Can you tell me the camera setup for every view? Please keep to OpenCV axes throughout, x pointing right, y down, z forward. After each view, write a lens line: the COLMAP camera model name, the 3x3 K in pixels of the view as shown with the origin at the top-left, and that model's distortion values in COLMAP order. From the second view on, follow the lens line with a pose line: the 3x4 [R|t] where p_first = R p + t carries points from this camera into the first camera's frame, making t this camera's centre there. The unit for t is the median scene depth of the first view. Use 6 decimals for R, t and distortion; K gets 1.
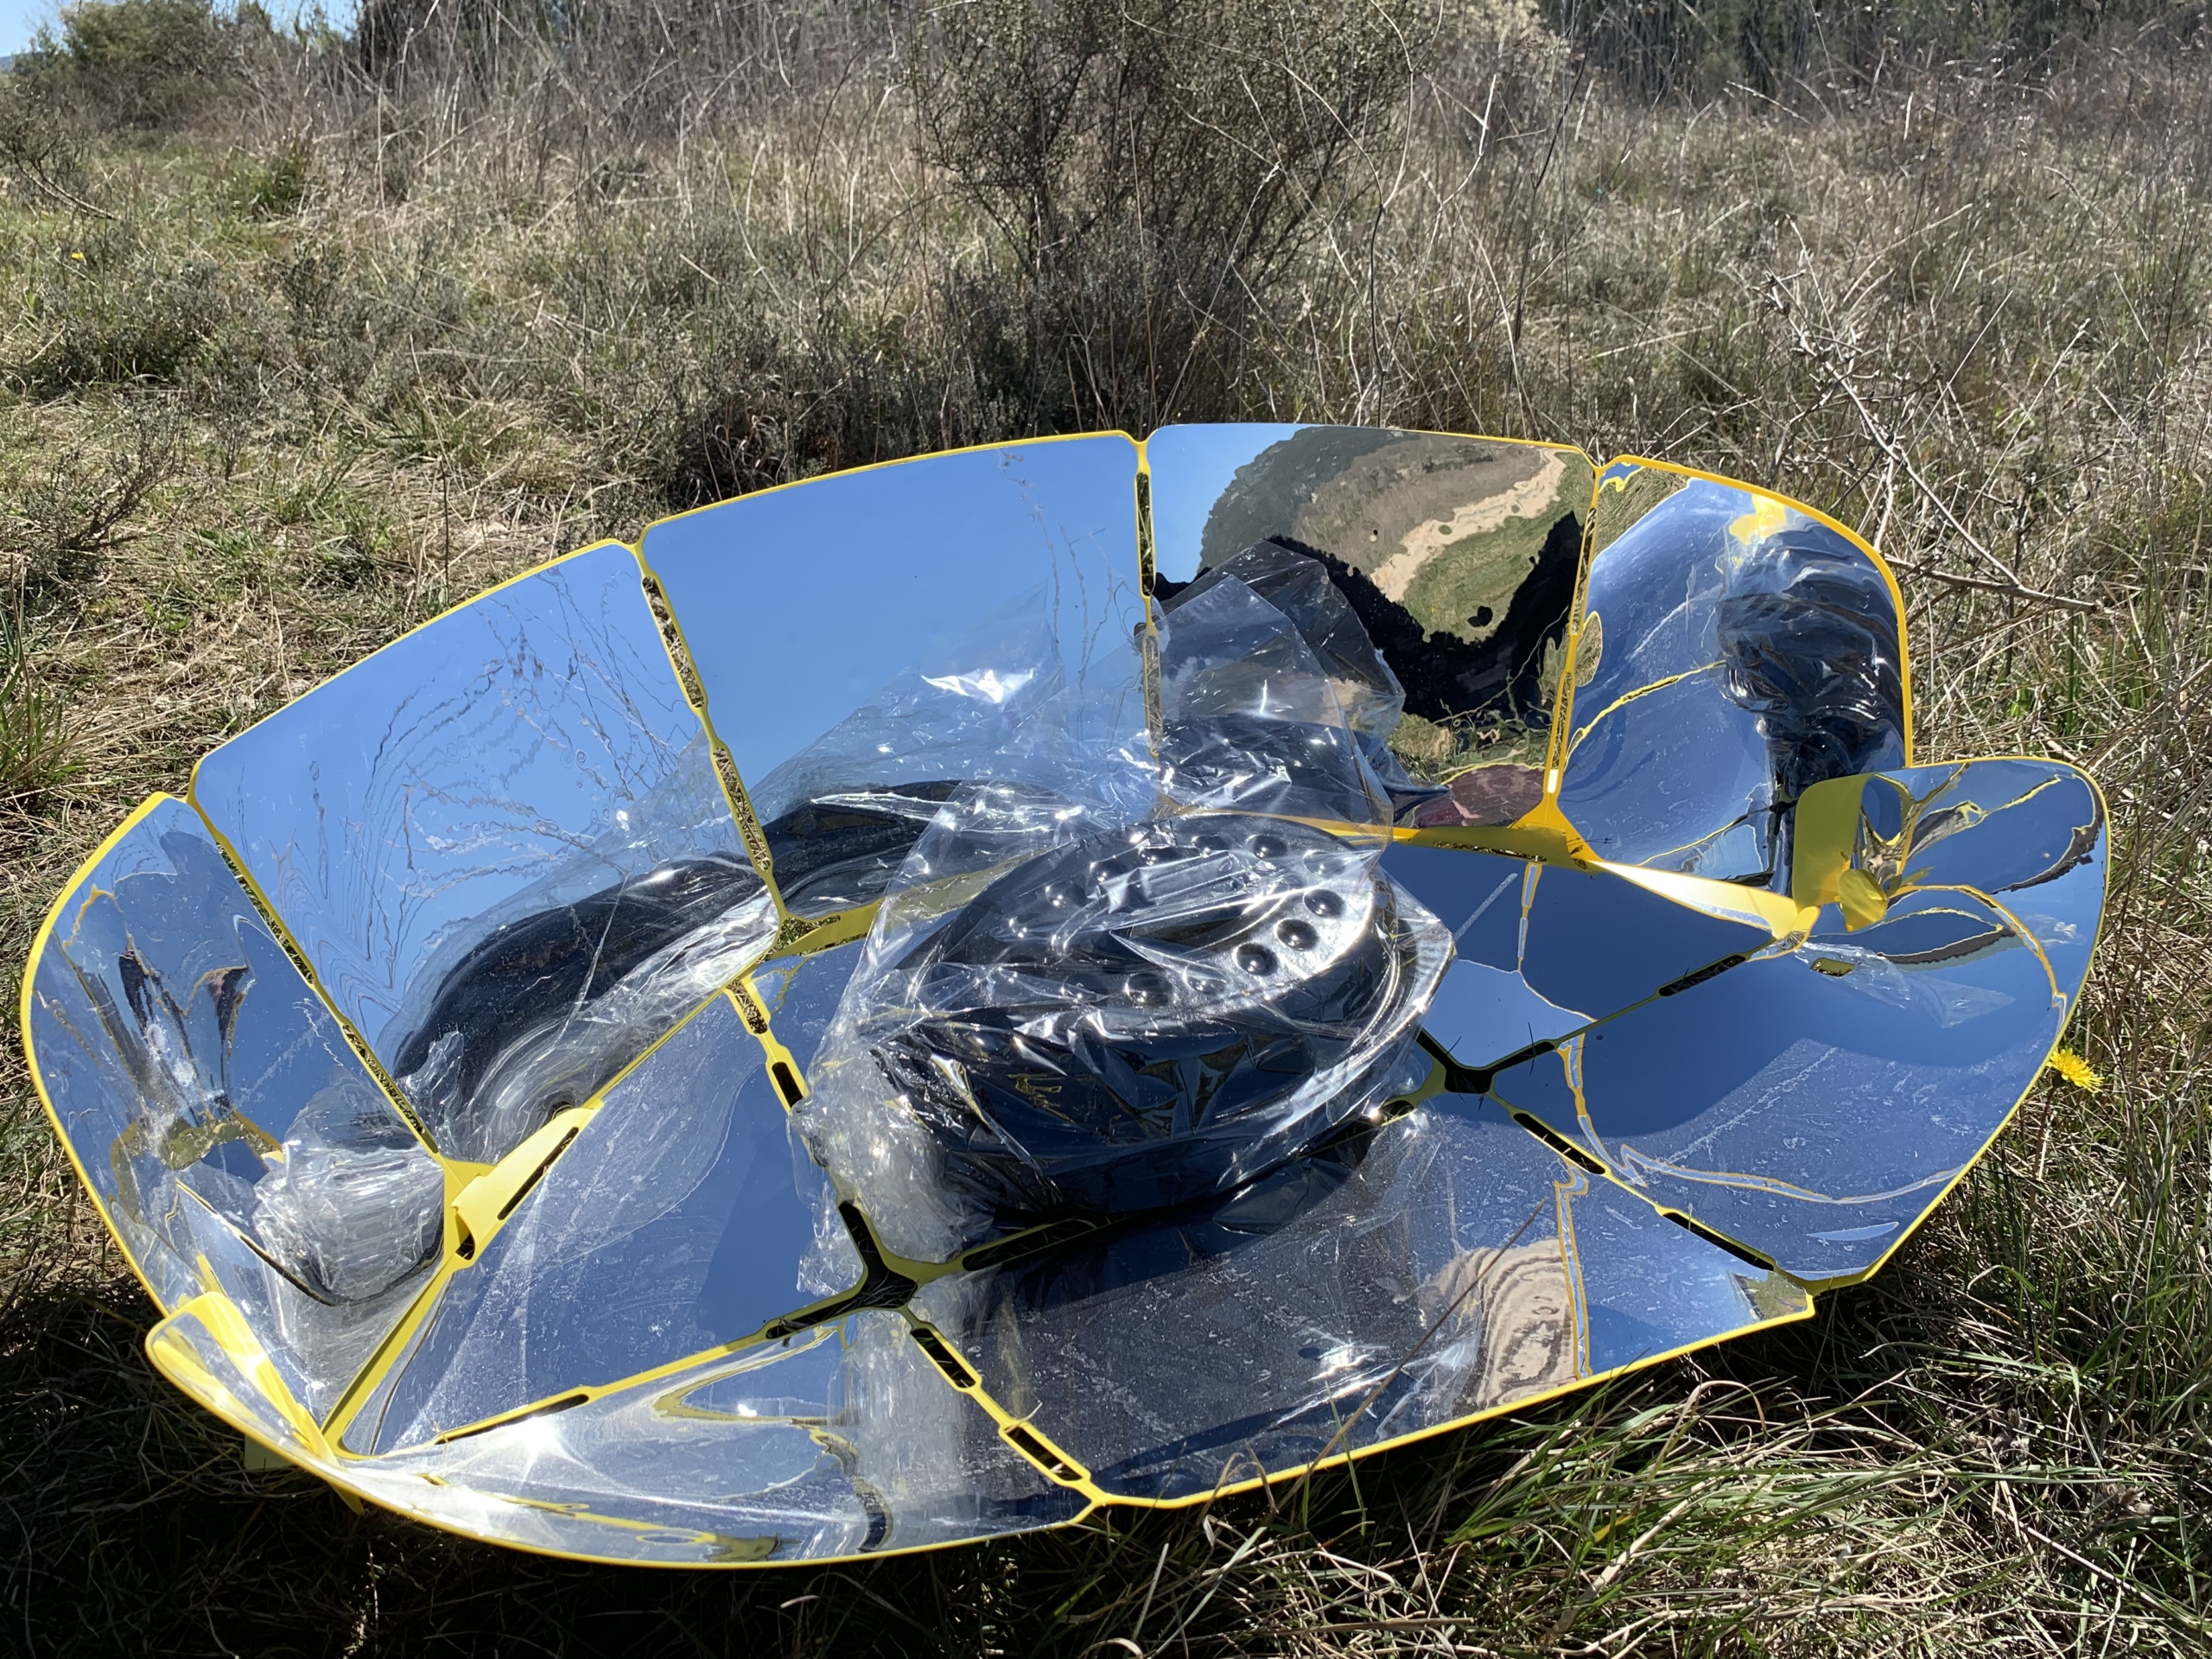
lens RADIAL K [[1715.2, 0, 1106.0], [0, 1715.2, 829.5], [0, 0, 1]] dist [0.034428, -0.045910]
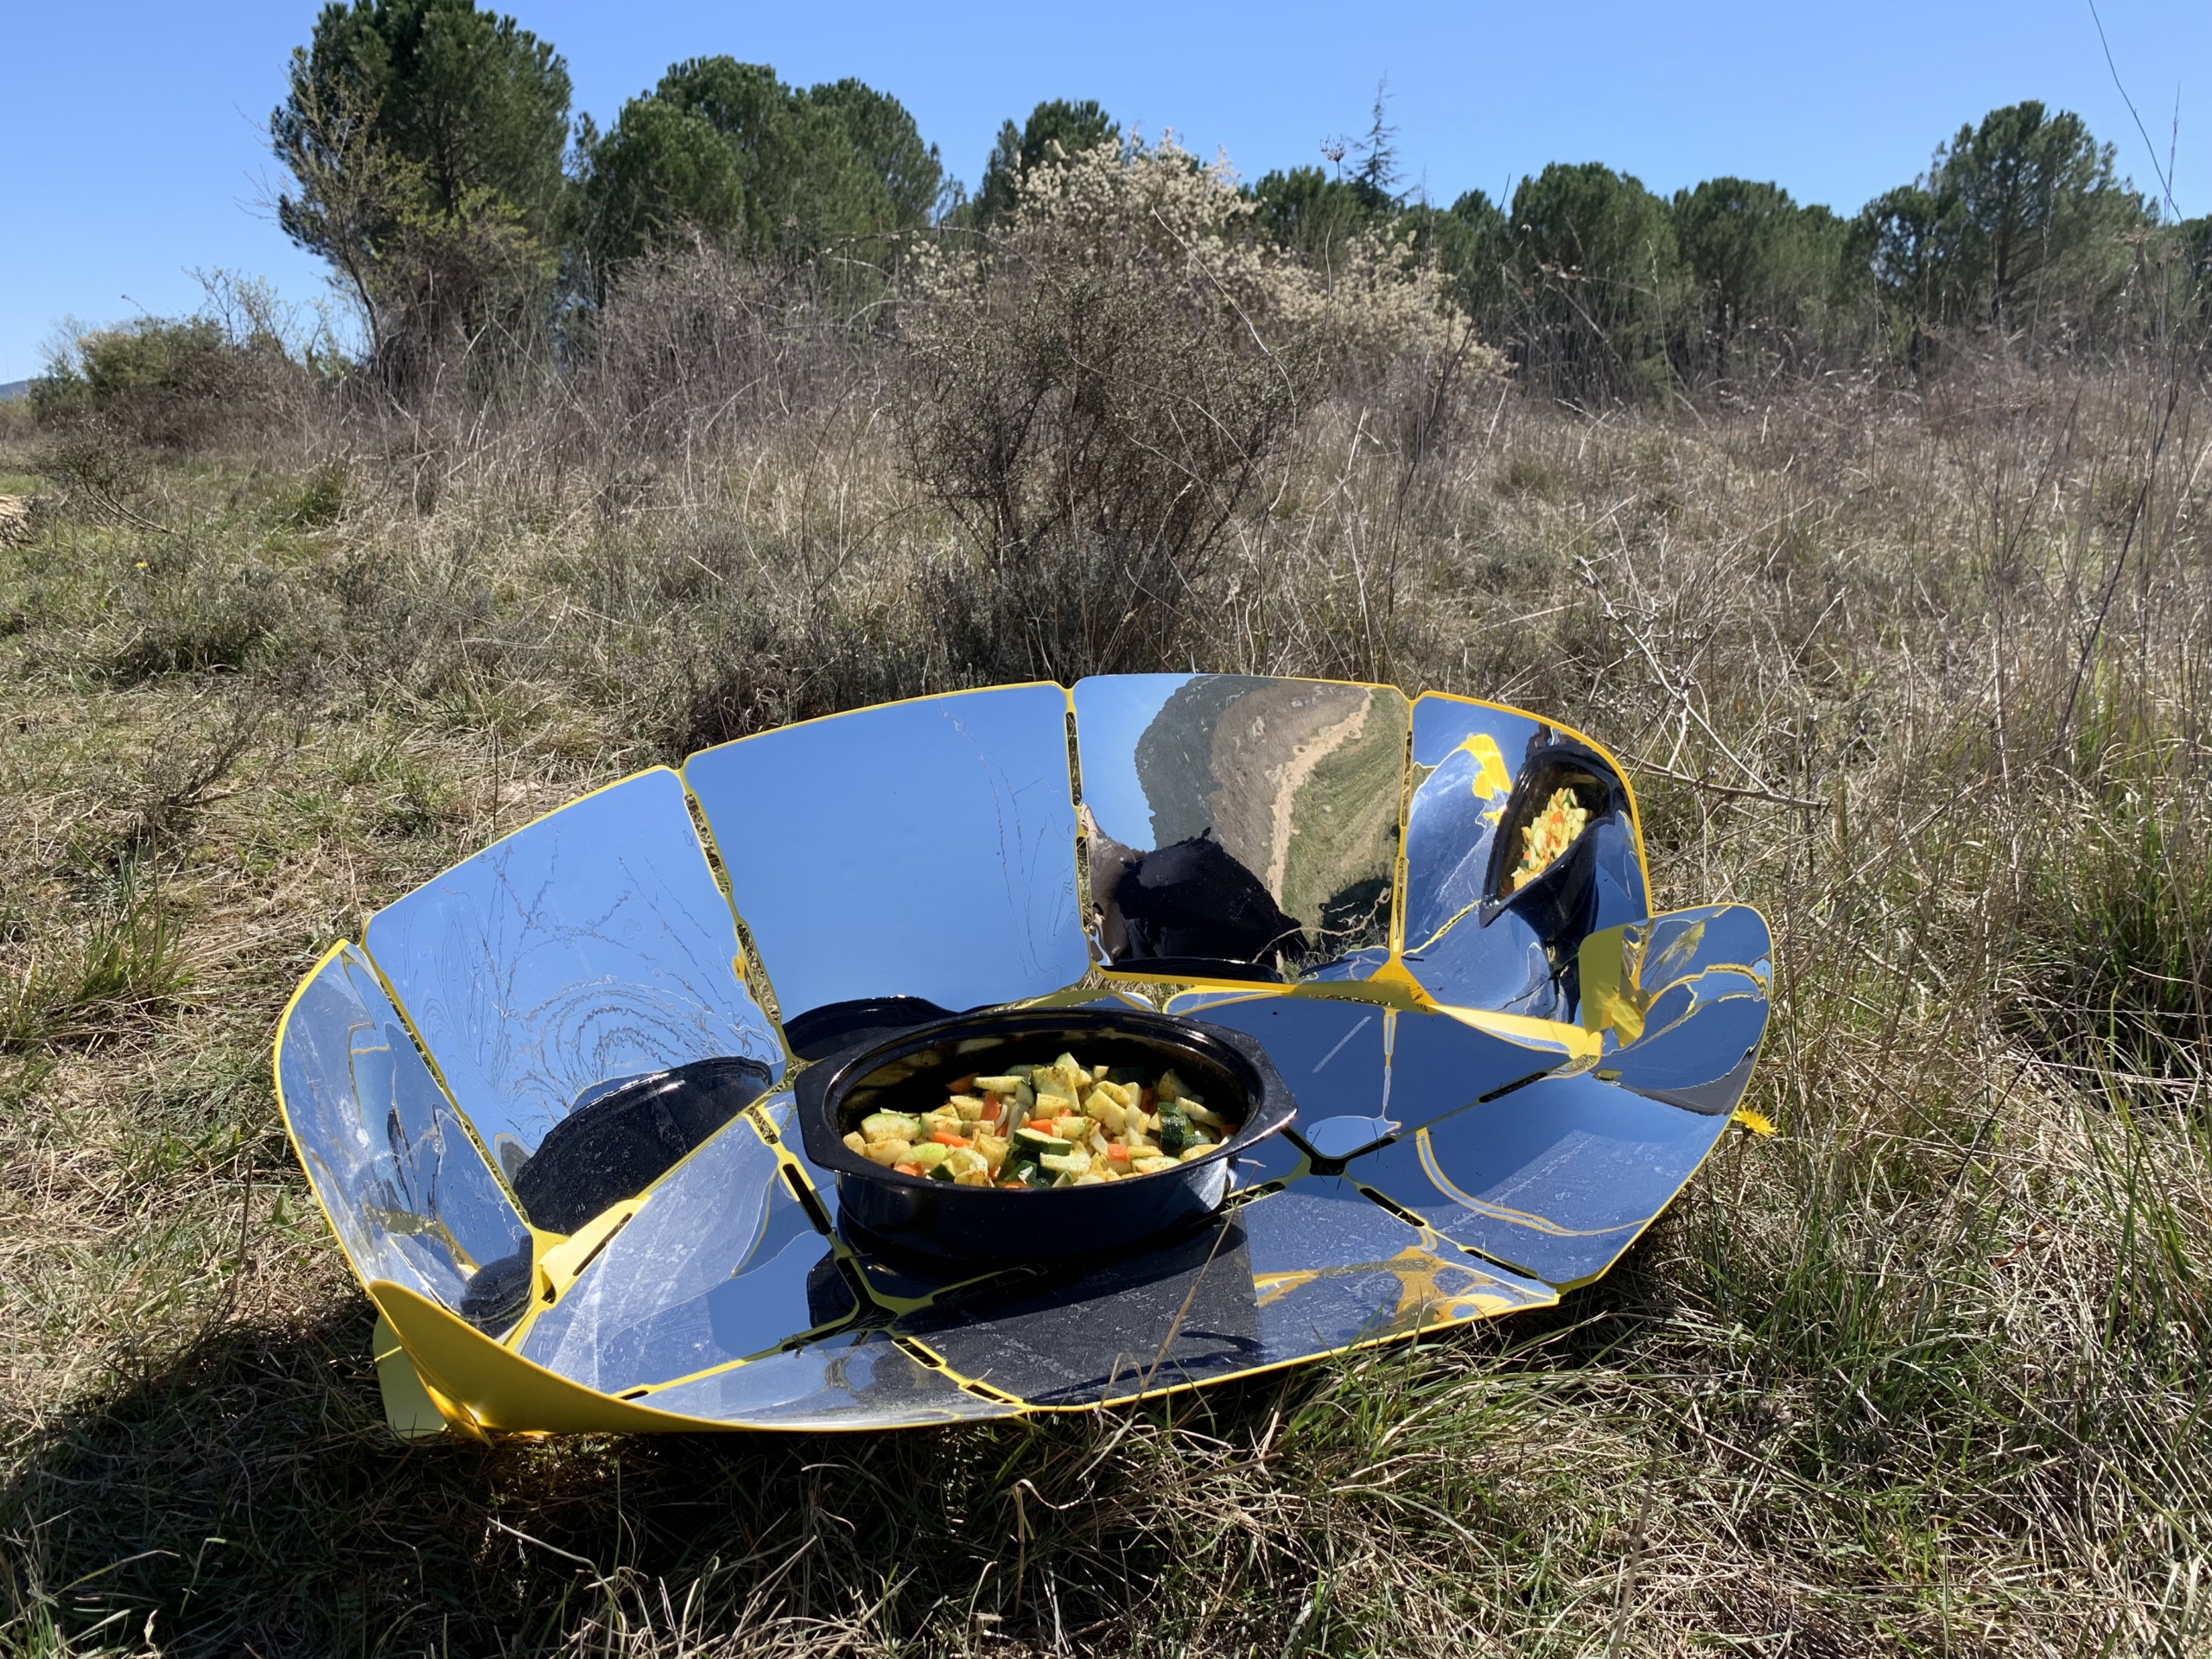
lens RADIAL K [[1699.3, 0, 1106.0], [0, 1699.3, 829.5], [0, 0, 1]] dist [0.107123, -0.223222]
pose [[0.999762, -0.017154, 0.013507, 0.013025], [0.019082, 0.987137, -0.158736, 0.039266], [-0.010611, 0.158956, 0.987229, -0.121236]]
